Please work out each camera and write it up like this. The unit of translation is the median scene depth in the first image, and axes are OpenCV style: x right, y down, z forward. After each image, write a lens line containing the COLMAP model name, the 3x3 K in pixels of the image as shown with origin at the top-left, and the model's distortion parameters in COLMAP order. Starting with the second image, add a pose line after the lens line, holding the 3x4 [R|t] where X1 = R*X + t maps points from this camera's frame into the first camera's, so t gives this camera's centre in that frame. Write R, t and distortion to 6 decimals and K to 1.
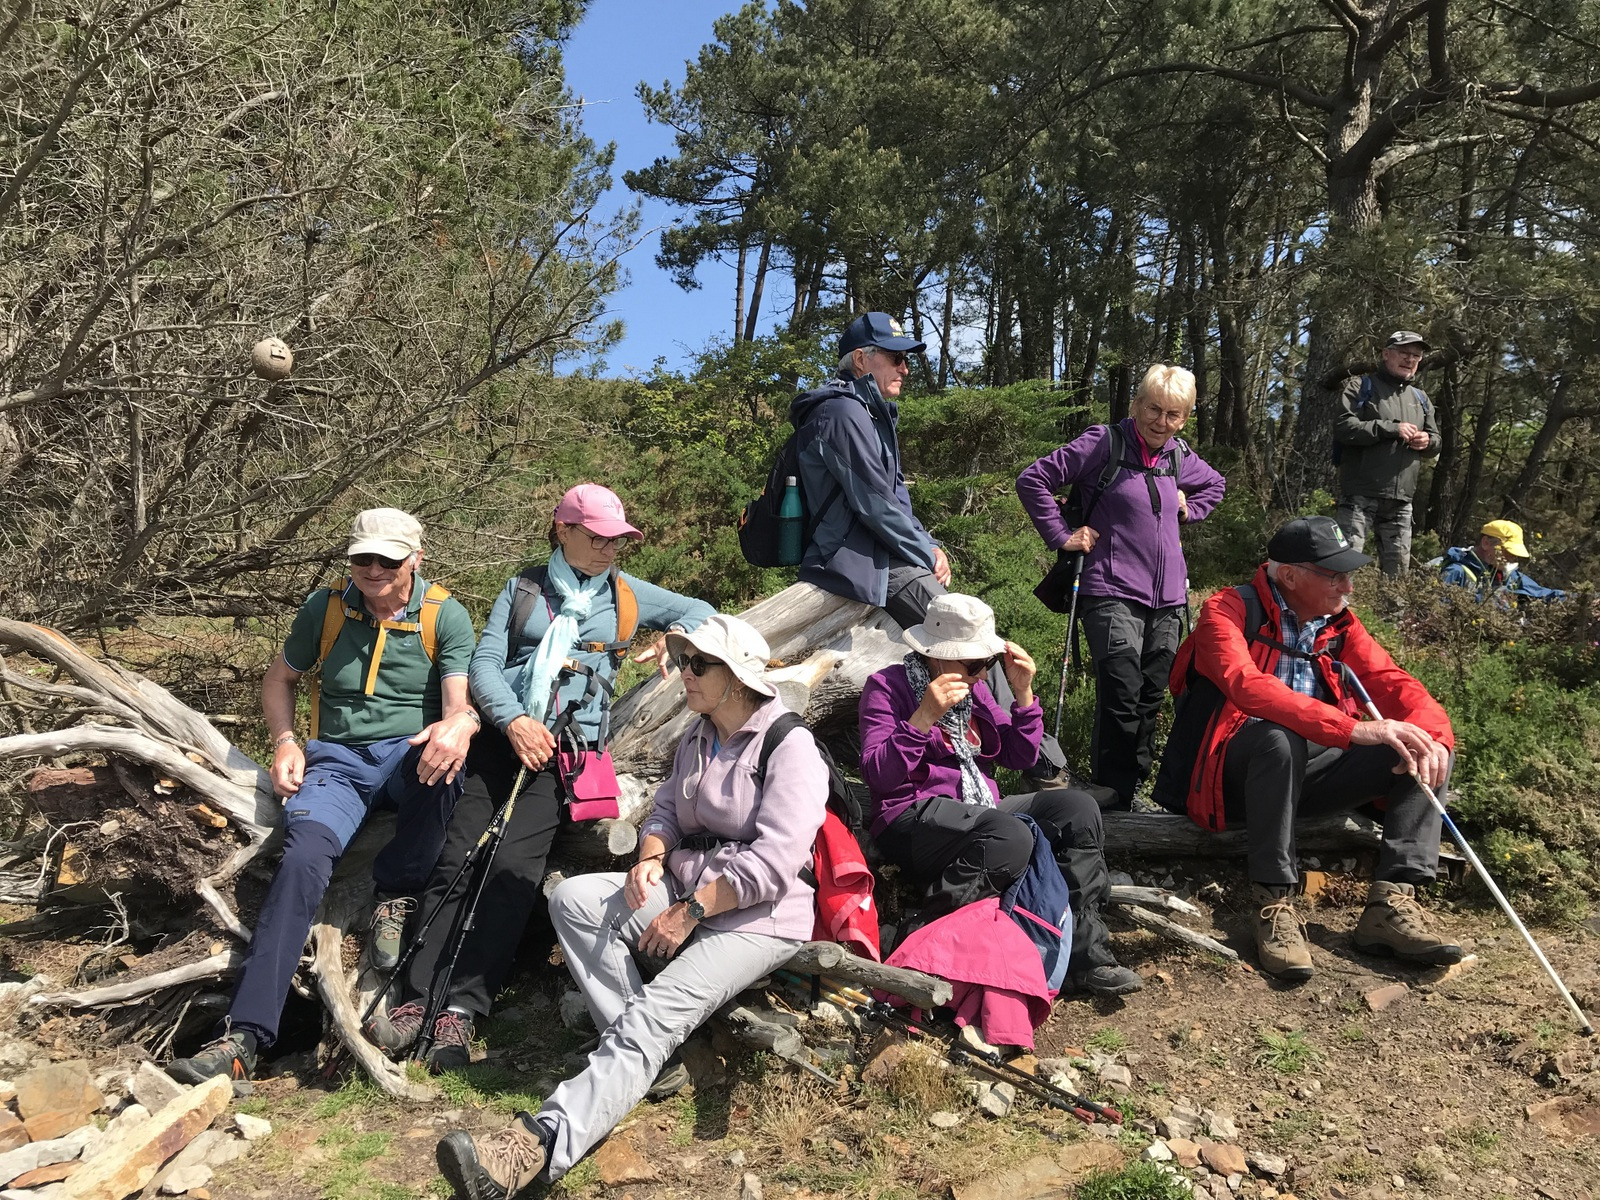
lens RADIAL K [[1279.0, 0, 800.0], [0, 1279.0, 600.0], [0, 0, 1]] dist [-0.008991, 0.002385]
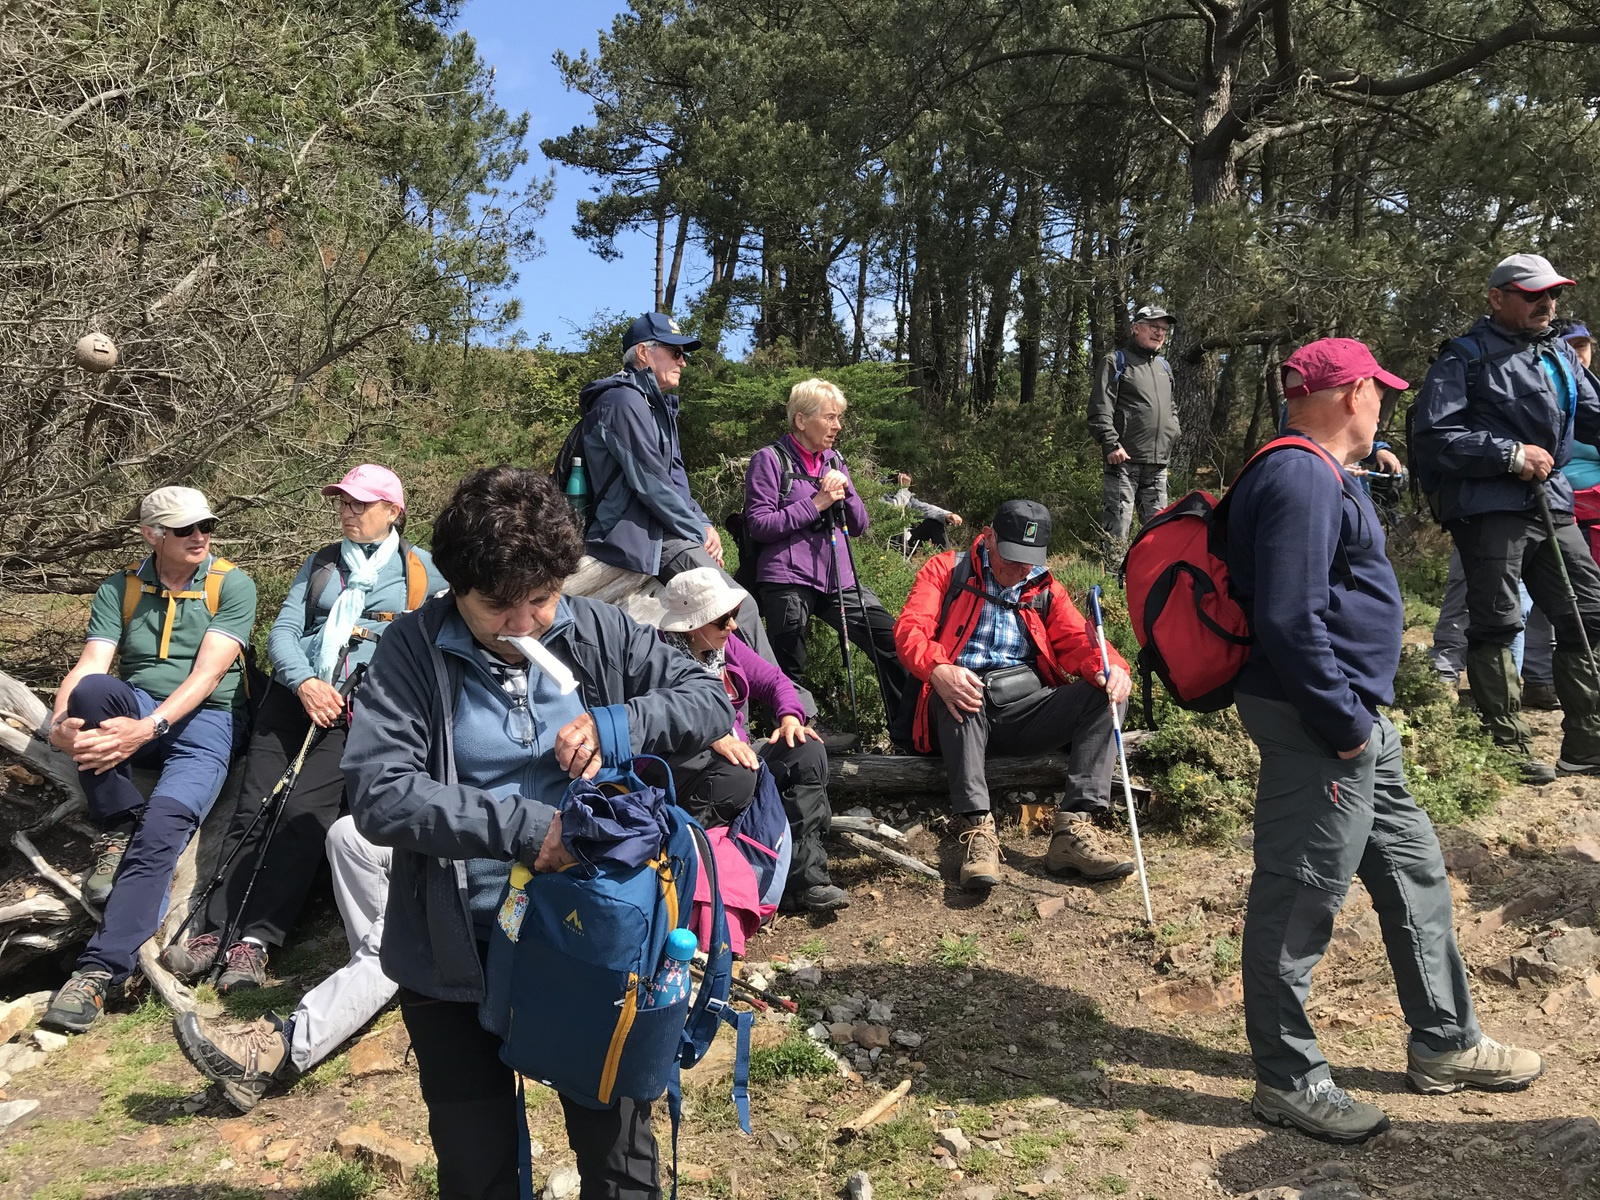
lens RADIAL K [[1270.0, 0, 800.0], [0, 1270.0, 600.0], [0, 0, 1]] dist [-0.011540, -0.000737]
pose [[0.998487, -0.013373, 0.053344, 0.089737], [0.012046, 0.999612, 0.025116, -0.000610], [-0.053659, -0.024435, 0.998260, -0.074969]]
